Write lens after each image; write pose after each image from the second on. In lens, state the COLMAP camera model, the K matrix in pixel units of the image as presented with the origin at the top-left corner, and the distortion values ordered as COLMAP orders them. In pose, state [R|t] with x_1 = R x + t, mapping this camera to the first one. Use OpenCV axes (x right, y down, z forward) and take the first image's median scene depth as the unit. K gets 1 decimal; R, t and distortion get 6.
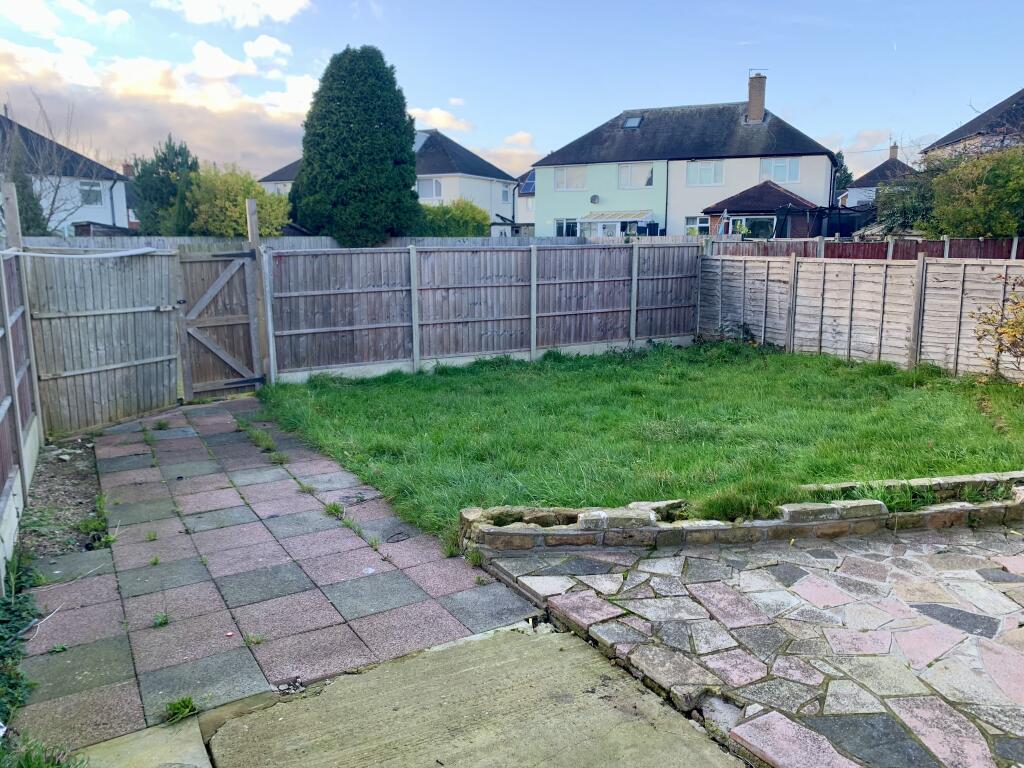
lens RADIAL K [[785.7, 0, 513.2], [0, 785.7, 381.2], [0, 0, 1]] dist [0.008201, -0.002438]
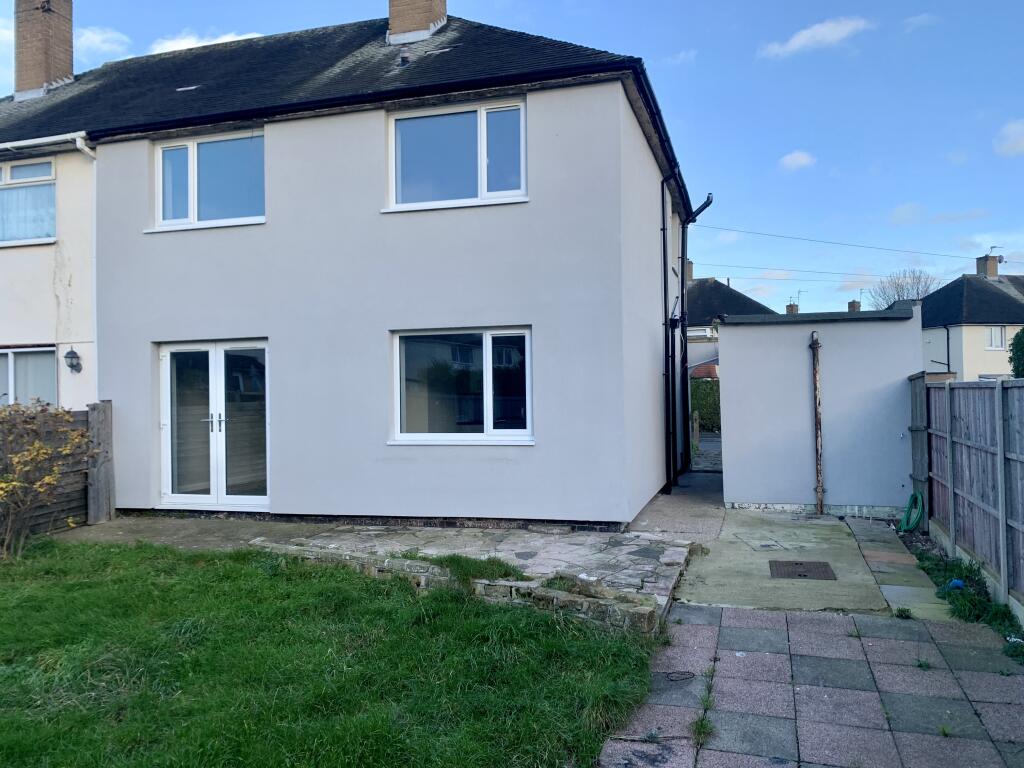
lens RADIAL K [[785.7, 0, 514.1], [0, 785.7, 381.9], [0, 0, 1]] dist [0.008201, -0.002438]
pose [[-0.674440, 0.025234, 0.737898, -0.830306], [0.148394, 0.983655, 0.101994, -0.321677], [-0.723263, 0.178289, -0.667161, 1.959550]]
